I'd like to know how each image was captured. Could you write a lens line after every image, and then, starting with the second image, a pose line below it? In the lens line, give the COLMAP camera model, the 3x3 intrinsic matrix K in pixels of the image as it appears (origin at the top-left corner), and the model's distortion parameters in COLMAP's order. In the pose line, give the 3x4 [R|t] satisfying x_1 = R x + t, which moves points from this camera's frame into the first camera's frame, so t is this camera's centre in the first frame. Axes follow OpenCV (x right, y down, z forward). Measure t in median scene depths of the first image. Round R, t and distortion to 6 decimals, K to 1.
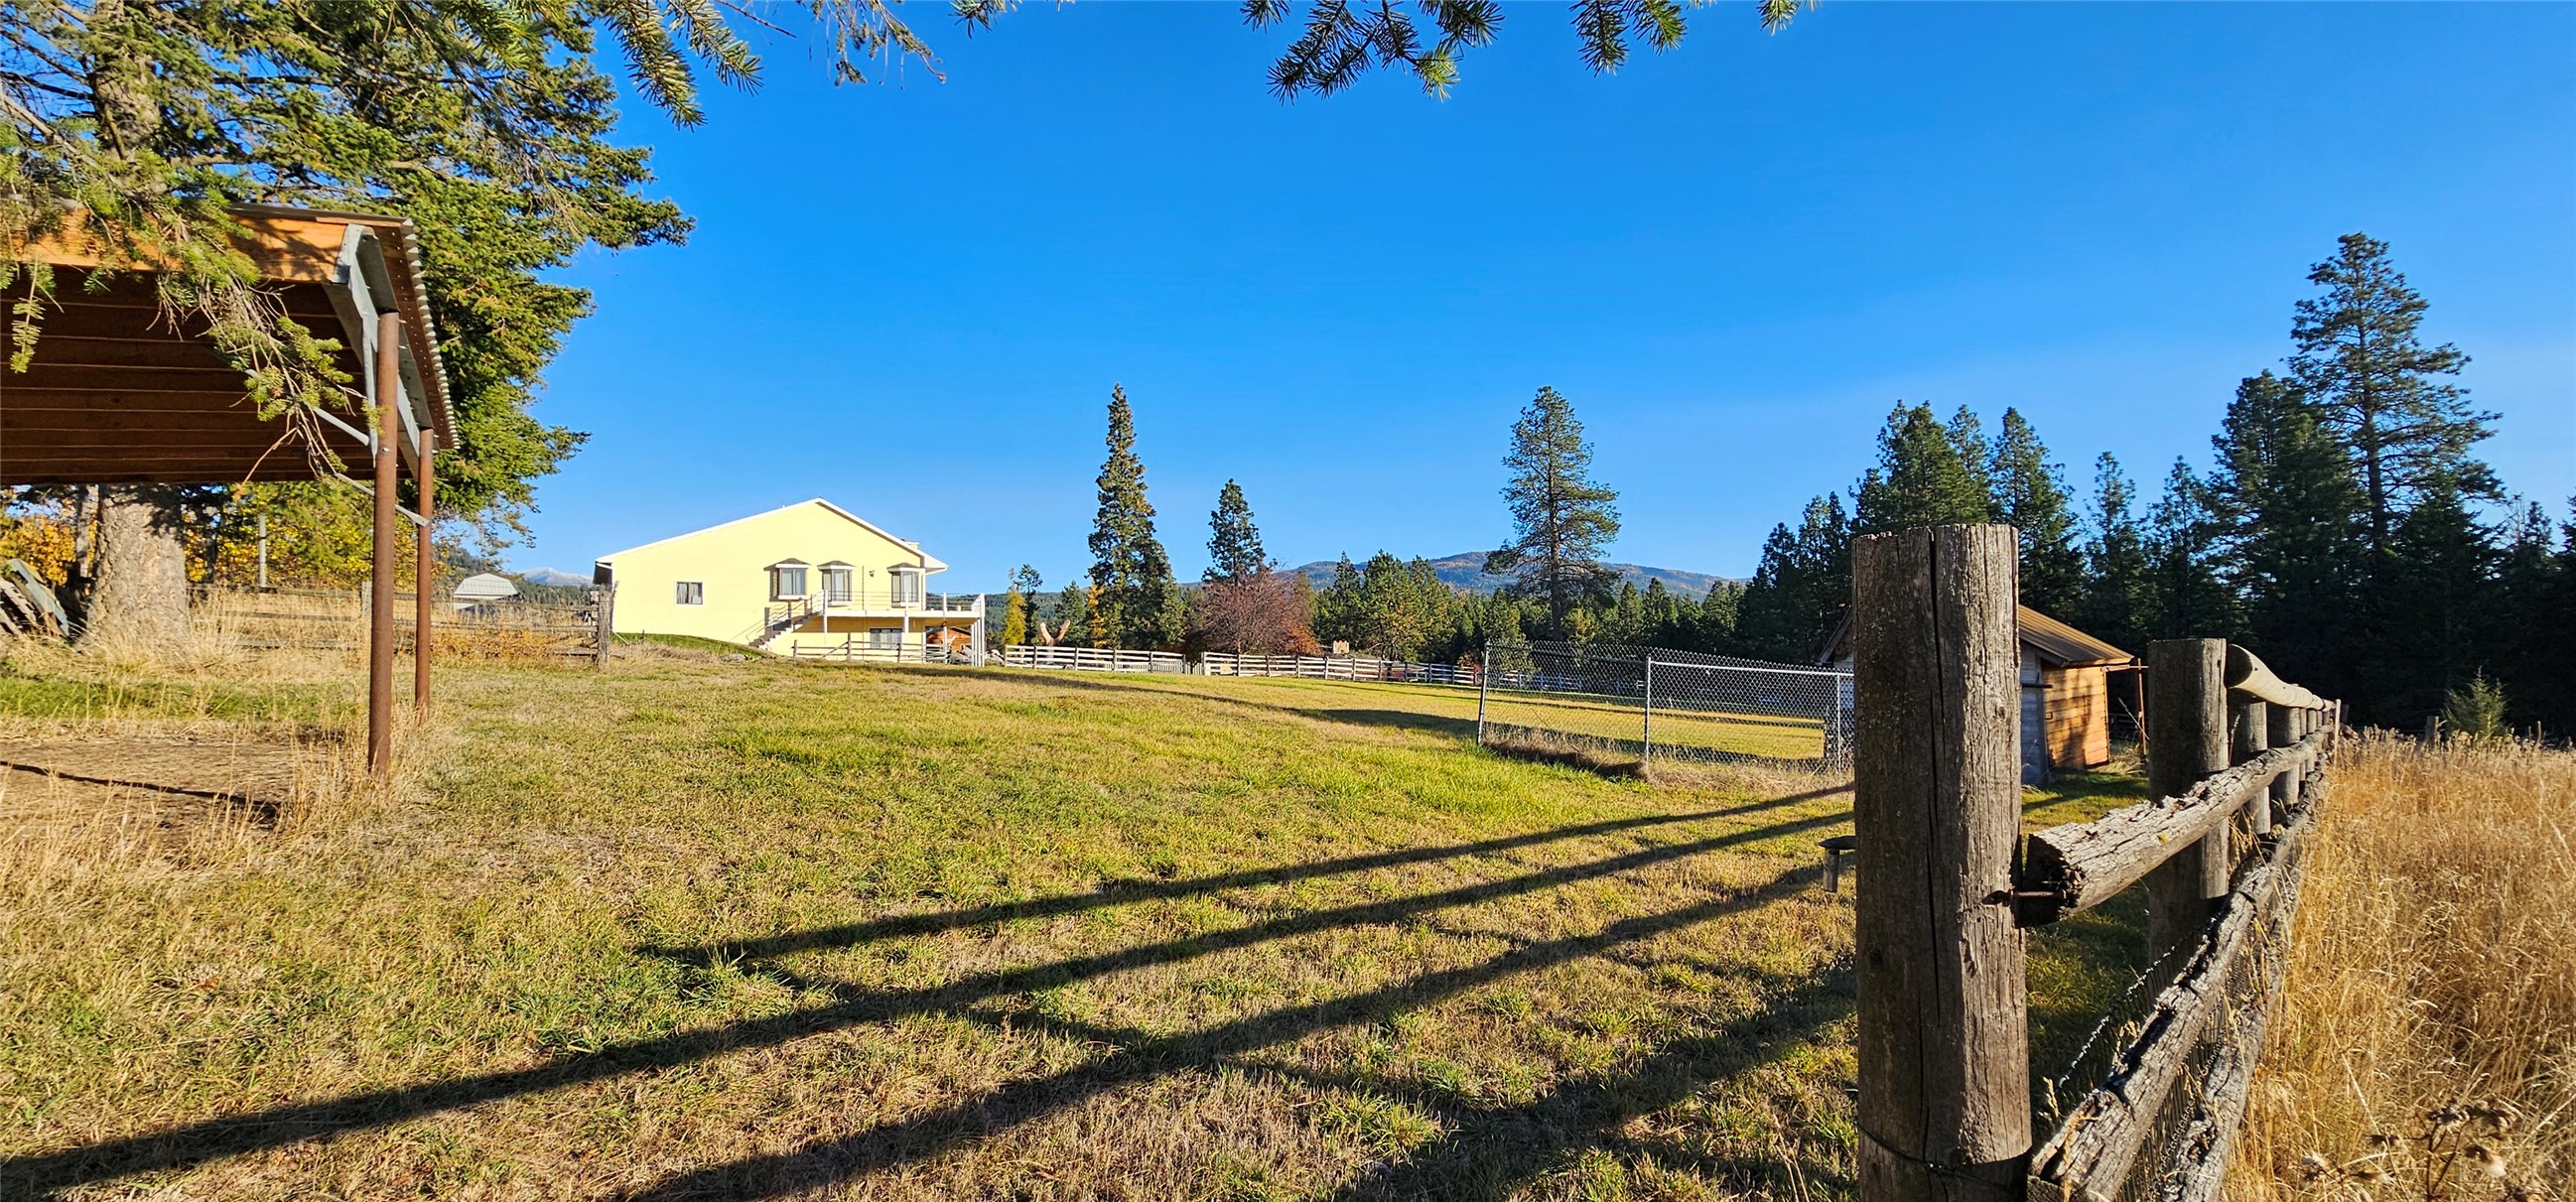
lens RADIAL K [[1054.3, 0, 1276.2], [0, 1054.3, 608.7], [0, 0, 1]] dist [-0.000066, -0.002170]
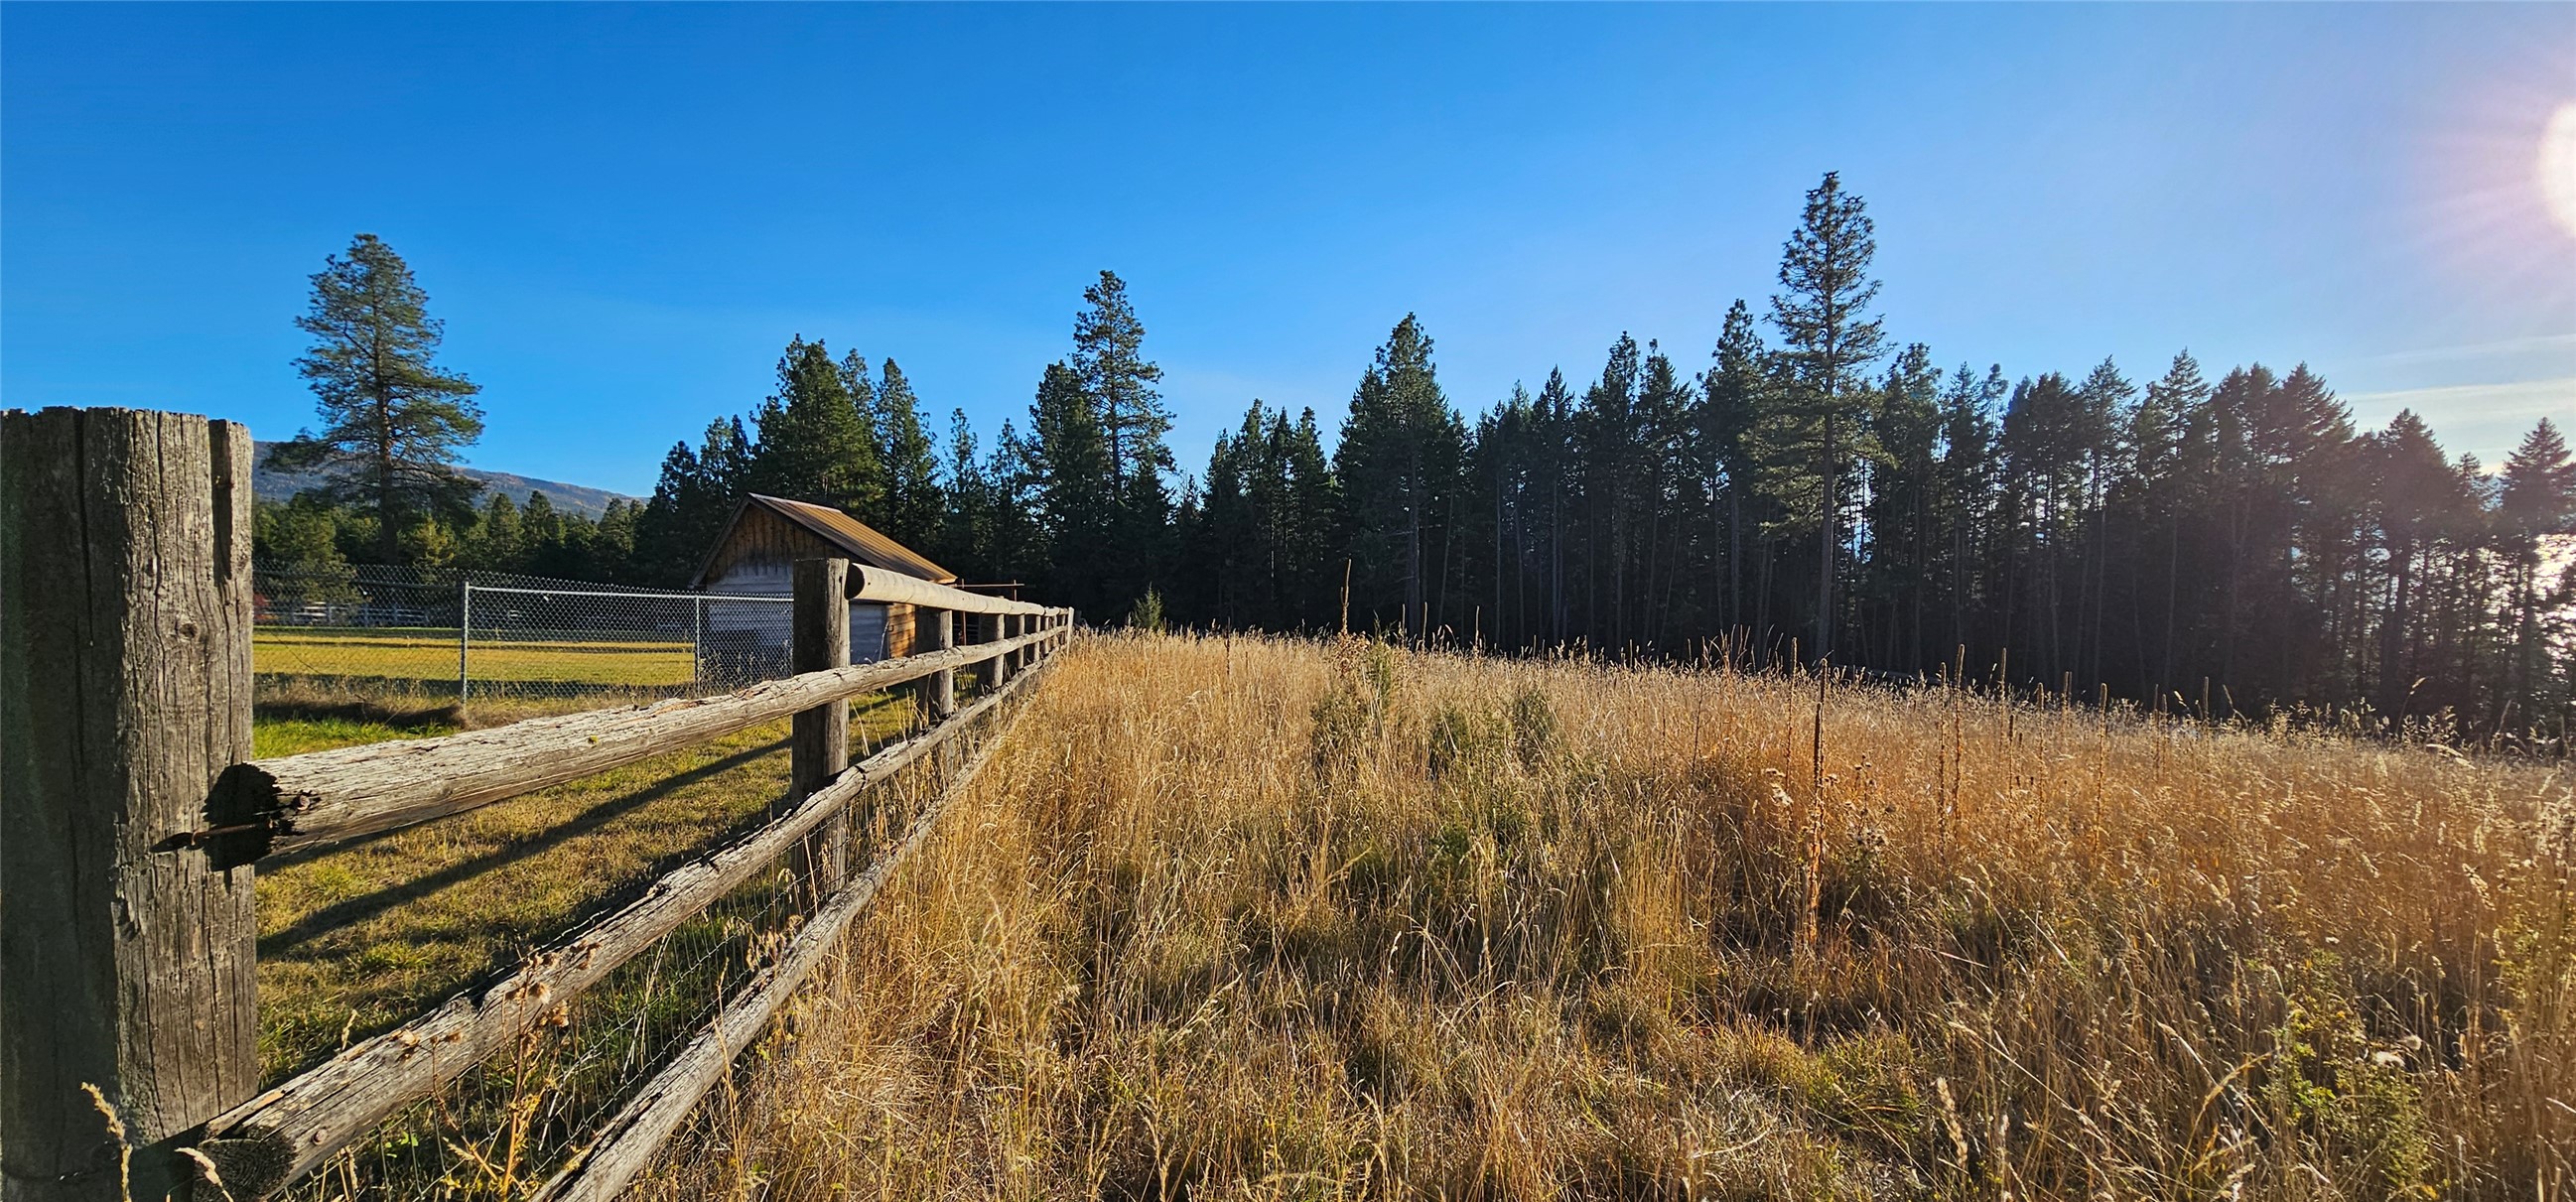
lens RADIAL K [[1056.1, 0, 1272.0], [0, 1056.1, 605.9], [0, 0, 1]] dist [-0.001835, -0.001431]
pose [[0.584967, -0.028638, 0.810551, 0.013336], [-0.027776, 0.998083, 0.055309, 0.000188], [-0.810581, -0.054868, 0.583050, -0.006093]]
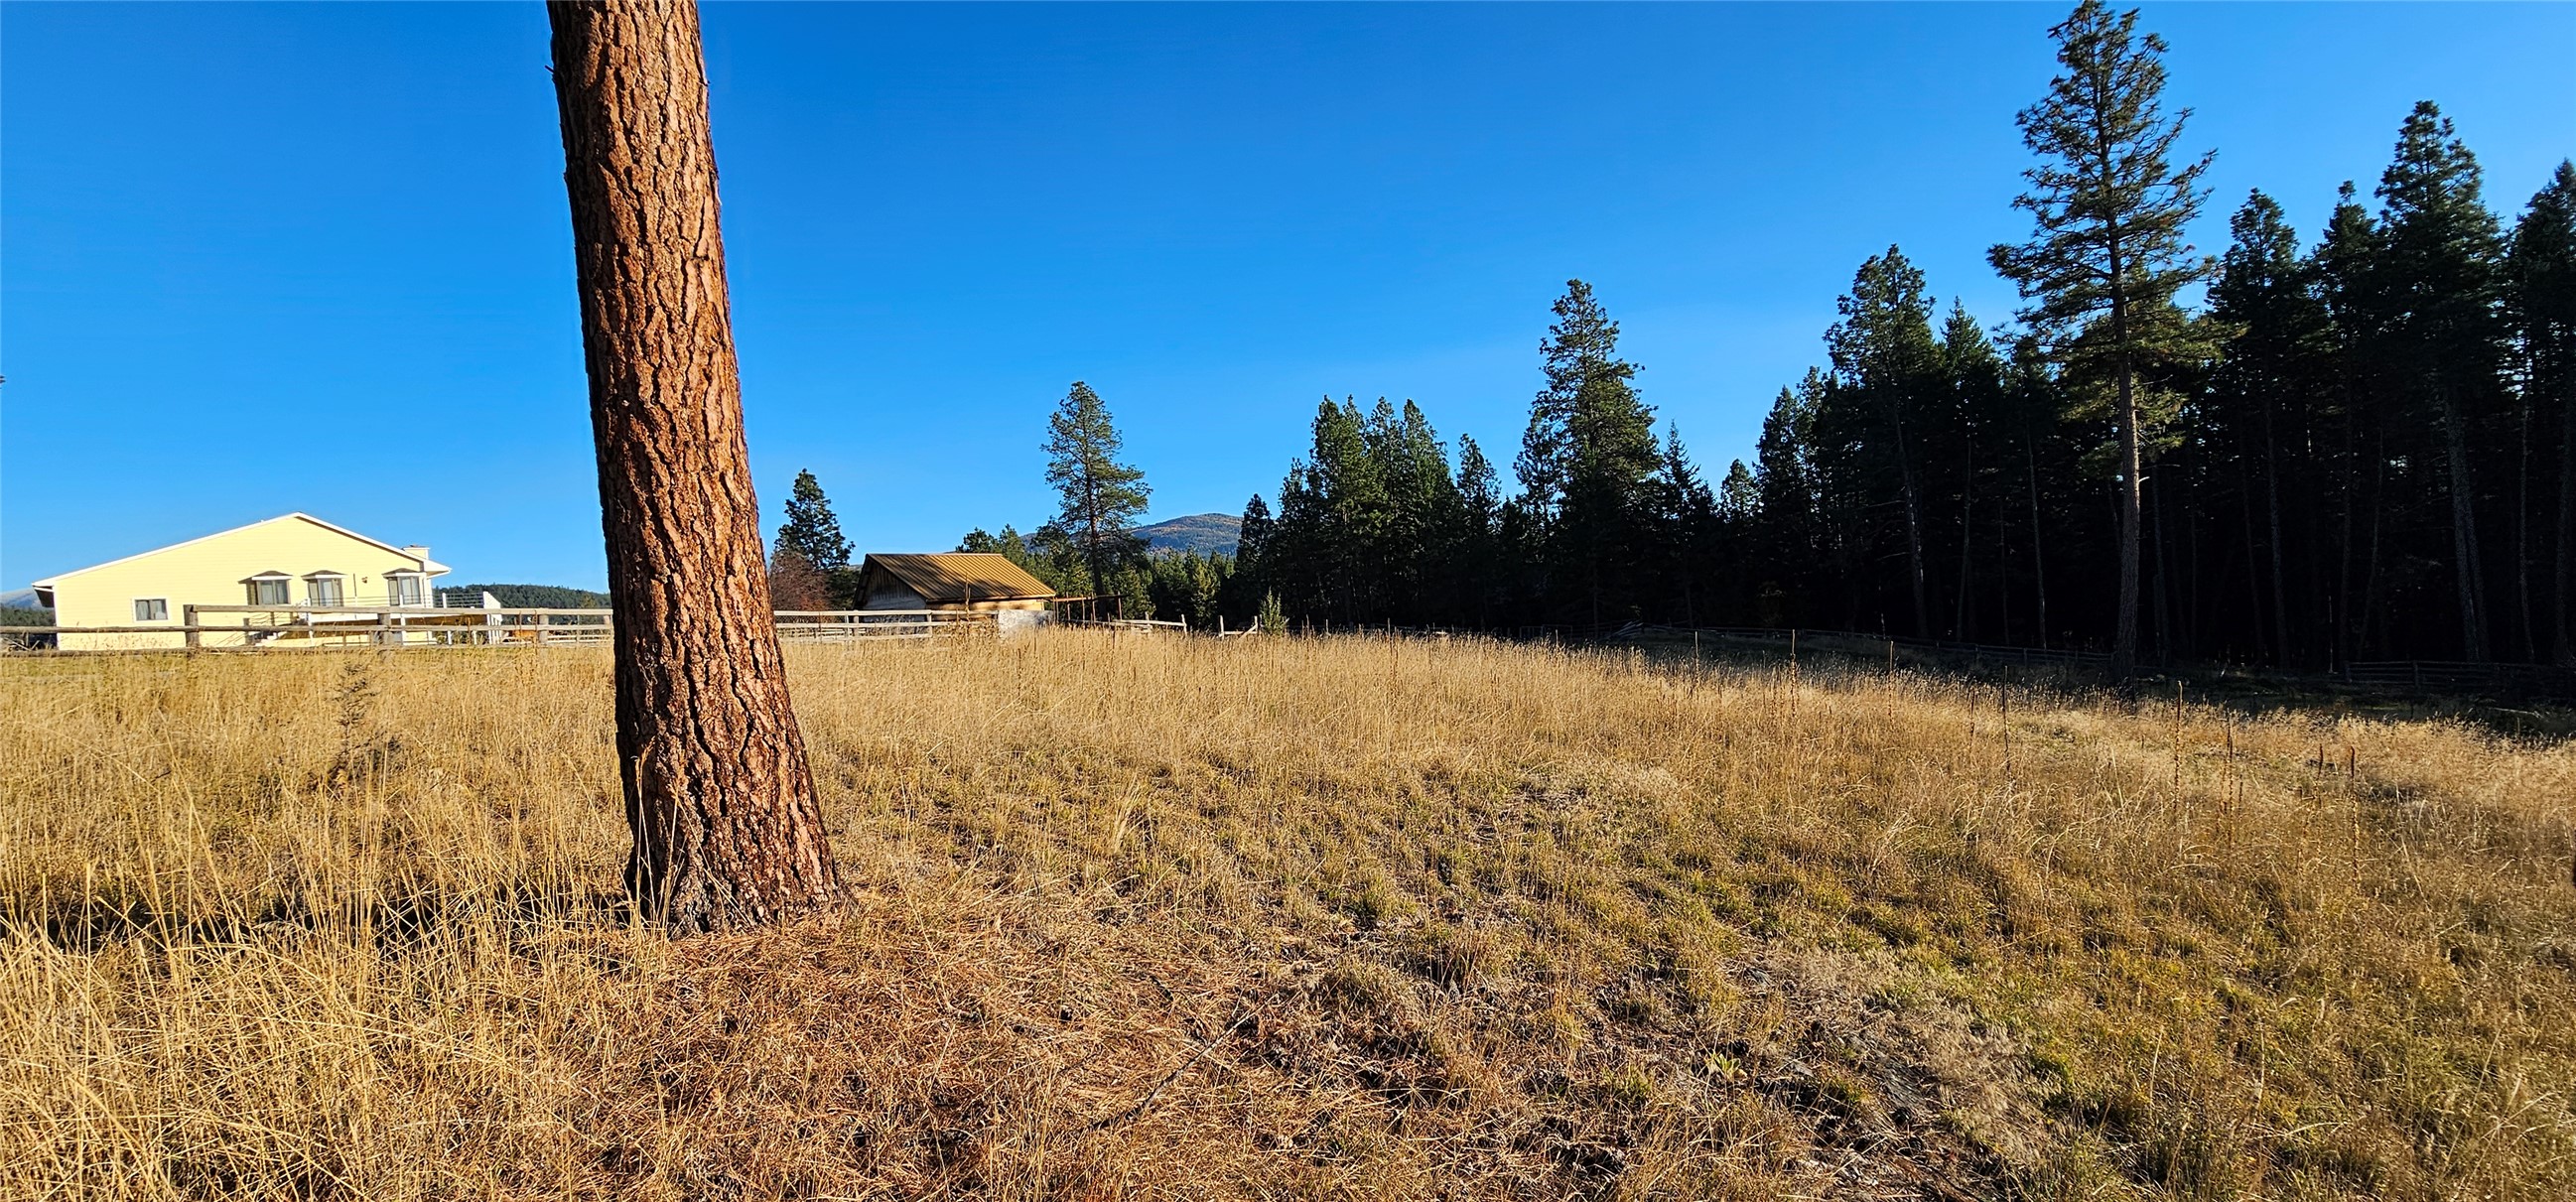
lens RADIAL K [[1054.3, 0, 1276.2], [0, 1054.3, 608.7], [0, 0, 1]] dist [-0.000066, -0.002170]
pose [[0.964749, -0.066523, 0.254626, 0.226730], [0.058409, 0.997519, 0.039304, 0.007439], [-0.256609, -0.023046, 0.966240, -0.268768]]
